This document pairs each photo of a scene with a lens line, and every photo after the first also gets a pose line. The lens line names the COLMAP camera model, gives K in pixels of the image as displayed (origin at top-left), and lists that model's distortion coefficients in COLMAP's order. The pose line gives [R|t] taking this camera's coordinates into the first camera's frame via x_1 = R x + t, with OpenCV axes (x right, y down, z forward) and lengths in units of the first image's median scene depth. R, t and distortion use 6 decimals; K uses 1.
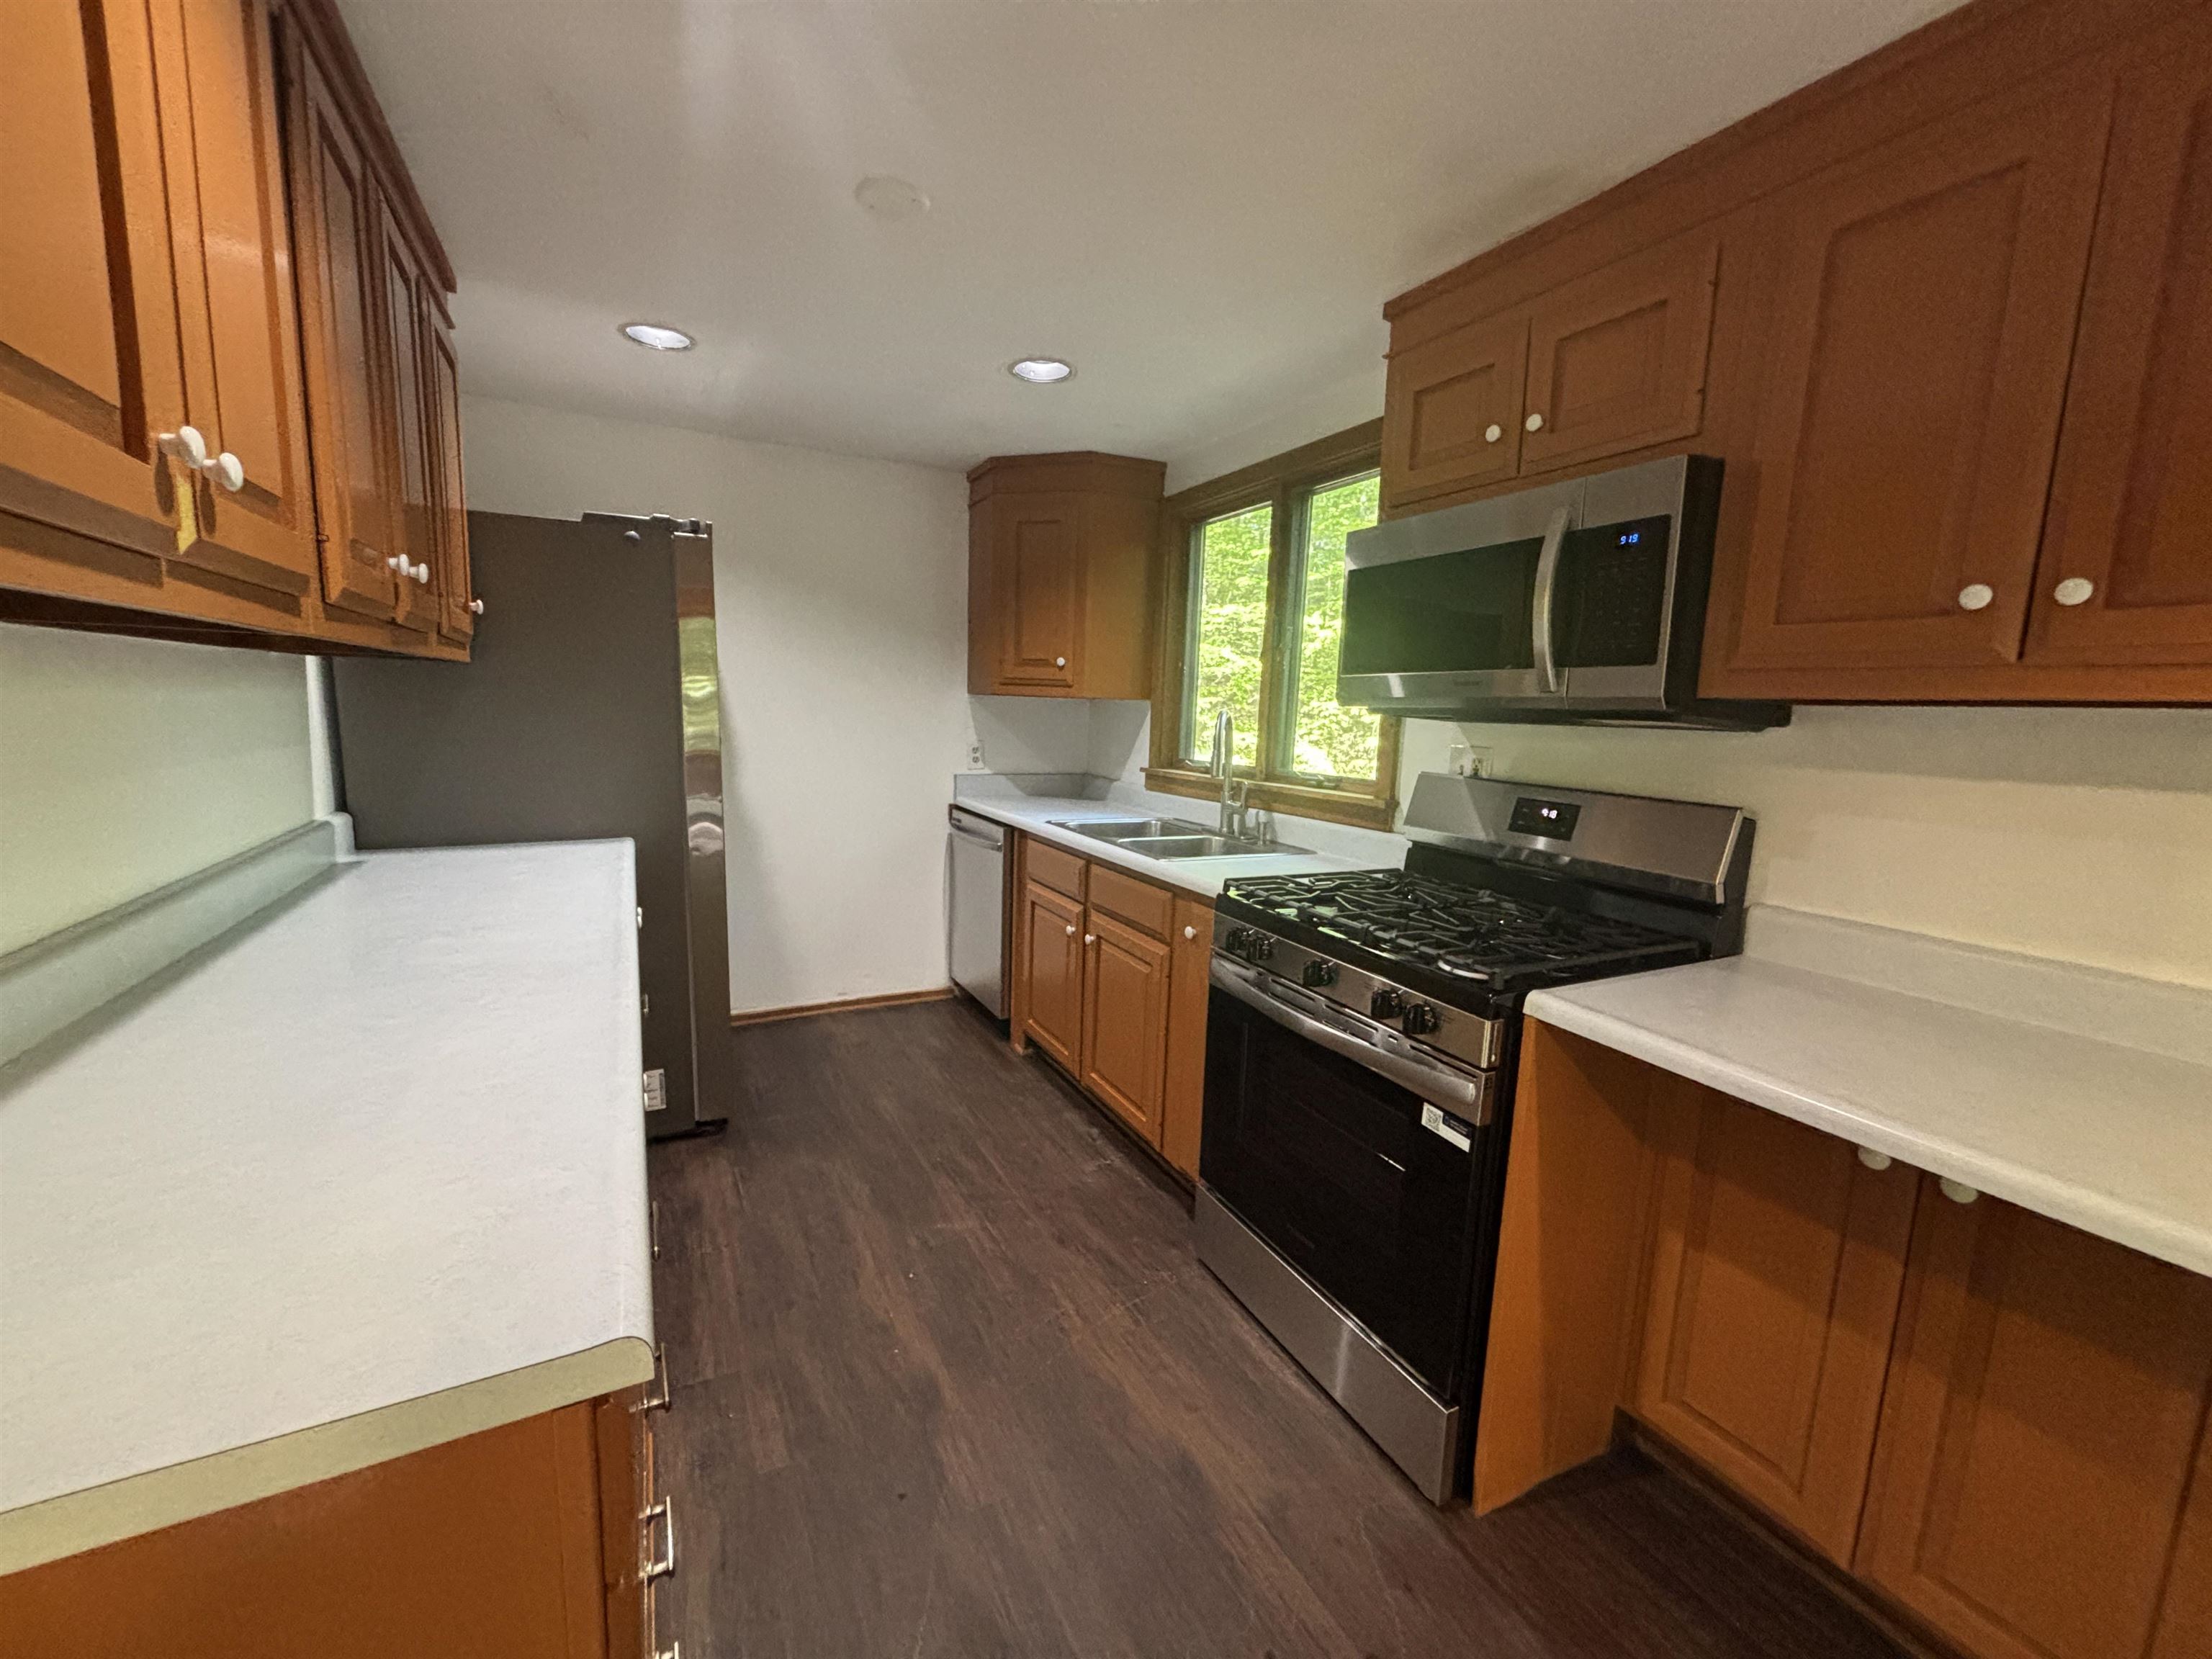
lens RADIAL K [[905.8, 0, 1106.0], [0, 905.8, 829.5], [0, 0, 1]] dist [0.016983, -0.000211]
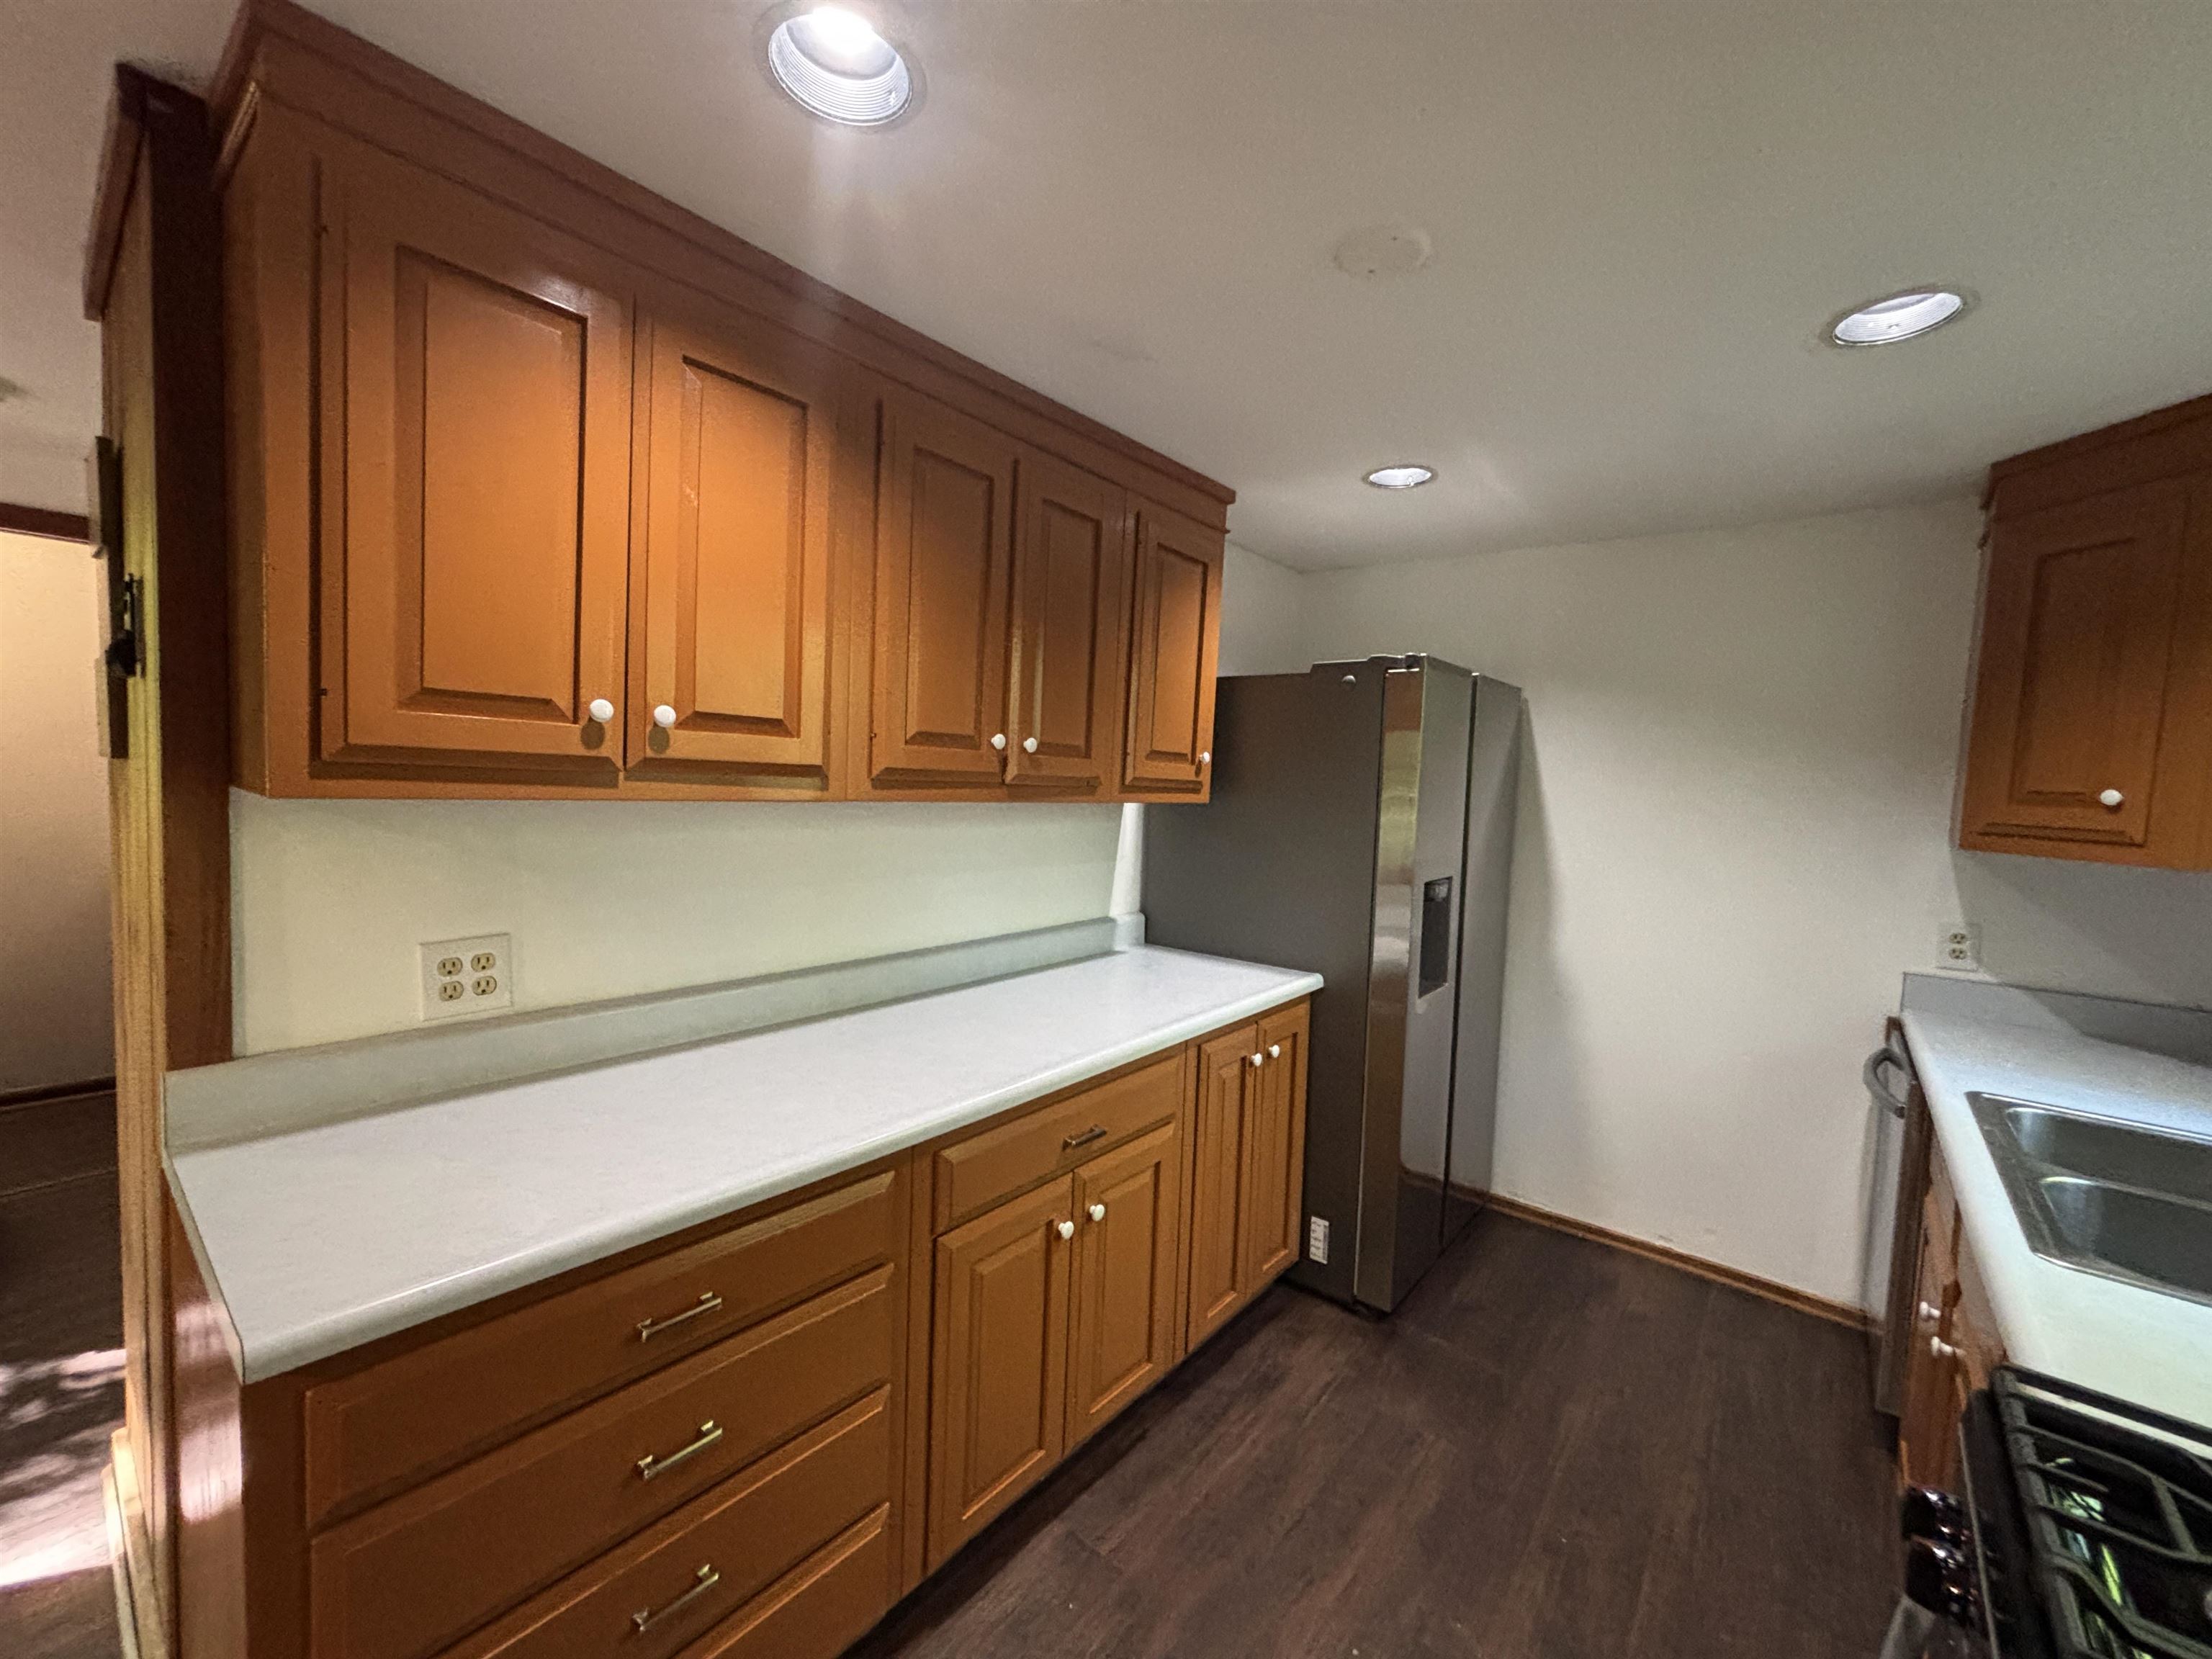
lens RADIAL K [[905.8, 0, 1106.0], [0, 905.8, 829.5], [0, 0, 1]] dist [0.016983, -0.000211]
pose [[0.396659, 0.041737, -0.917017, 0.343039], [-0.155755, 0.987541, -0.022426, -0.104260], [0.904656, 0.151725, 0.398218, 0.425298]]
